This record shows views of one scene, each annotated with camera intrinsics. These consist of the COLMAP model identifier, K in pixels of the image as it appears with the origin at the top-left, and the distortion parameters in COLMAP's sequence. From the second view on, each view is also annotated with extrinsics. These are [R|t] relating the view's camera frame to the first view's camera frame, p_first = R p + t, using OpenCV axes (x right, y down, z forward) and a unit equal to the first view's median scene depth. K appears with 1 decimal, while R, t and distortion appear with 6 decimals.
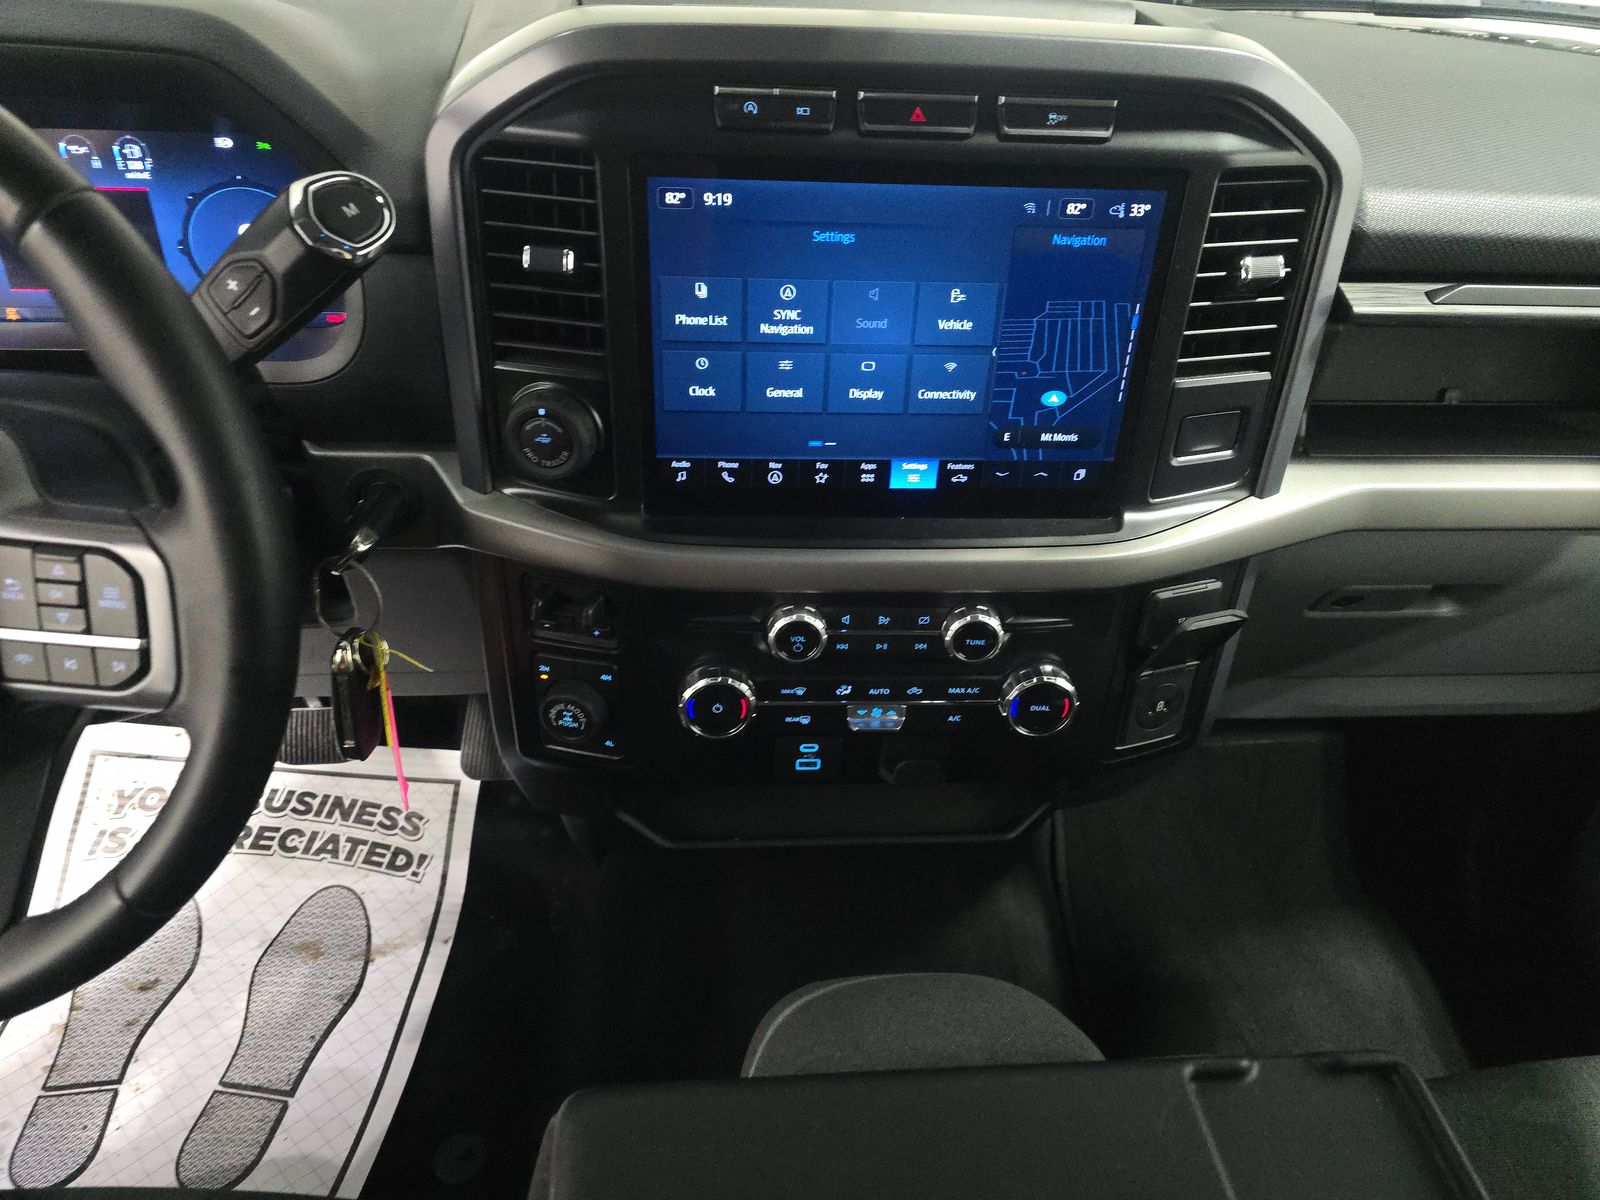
lens RADIAL K [[1076.7, 0, 854.1], [0, 1076.7, 601.4], [0, 0, 1]] dist [0.061910, -0.058711]
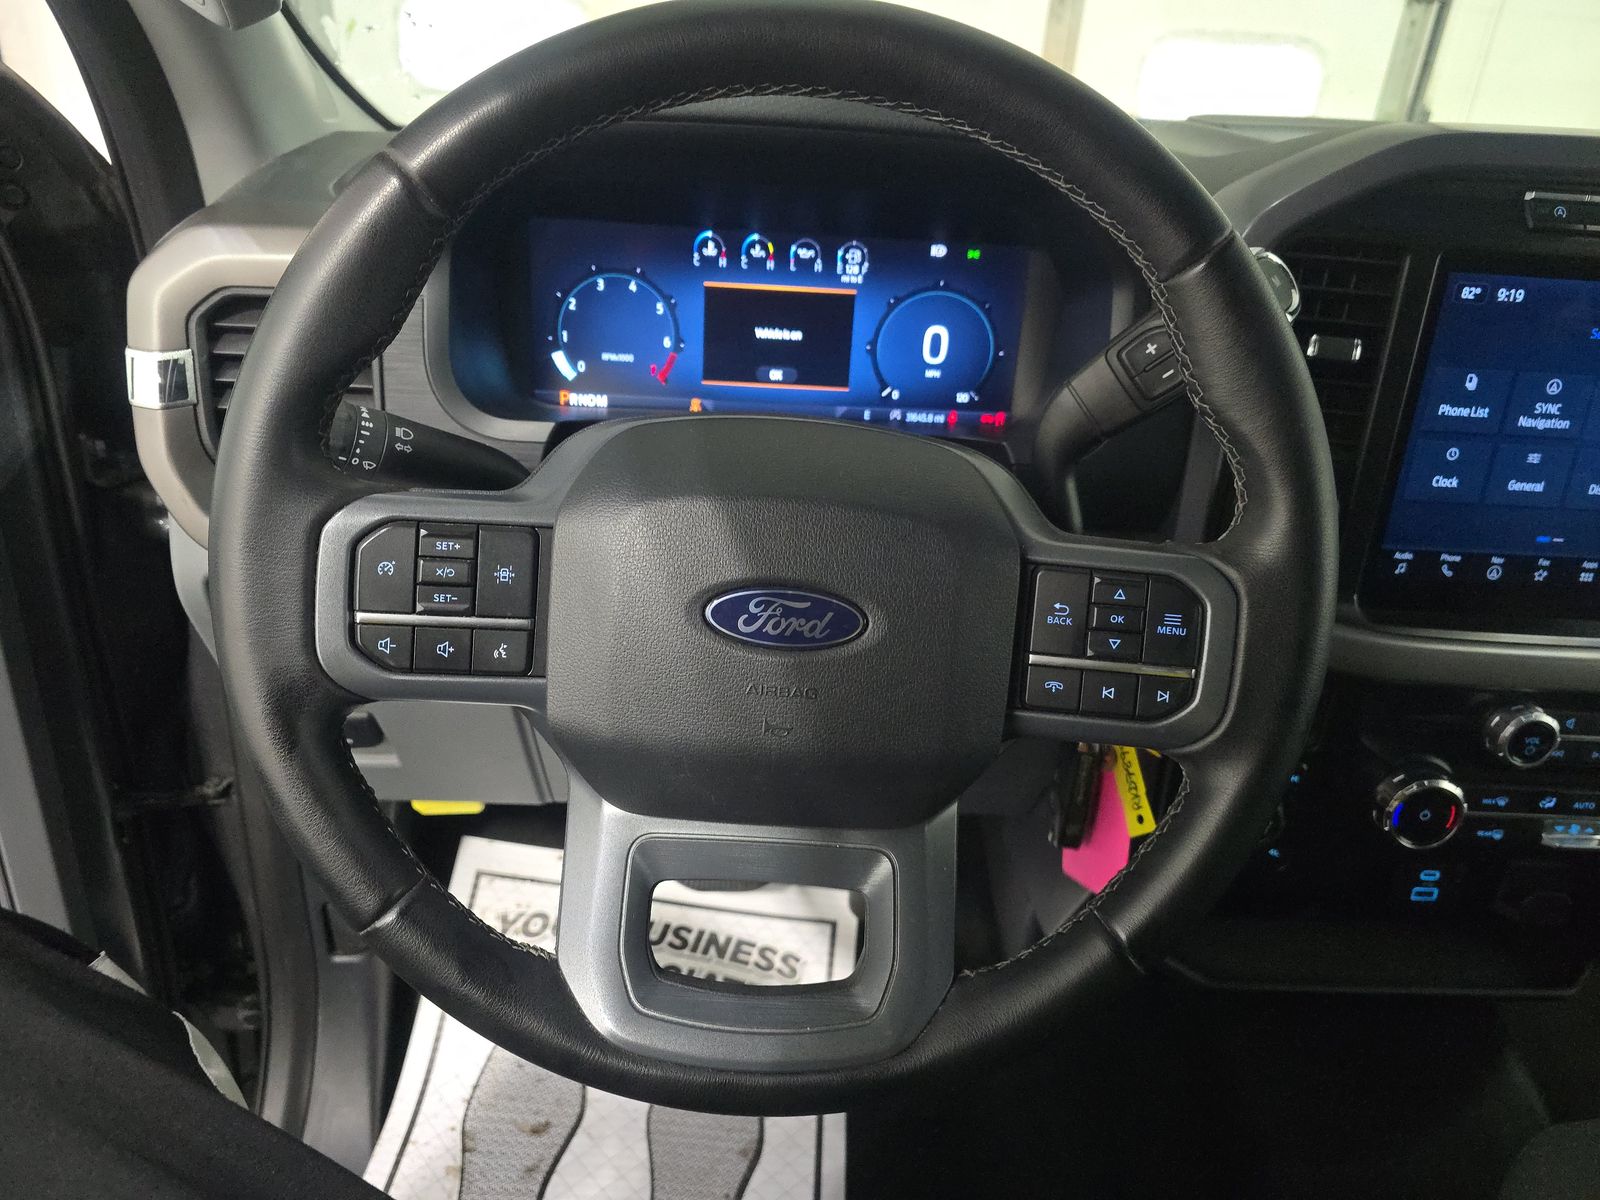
lens RADIAL K [[1108.7, 0, 821.4], [0, 1108.7, 599.0], [0, 0, 1]] dist [0.034977, -0.045863]
pose [[0.998668, 0.034065, -0.038764, -0.639640], [-0.040418, 0.983357, -0.177130, 0.111163], [0.032085, 0.178461, 0.983424, -0.008870]]
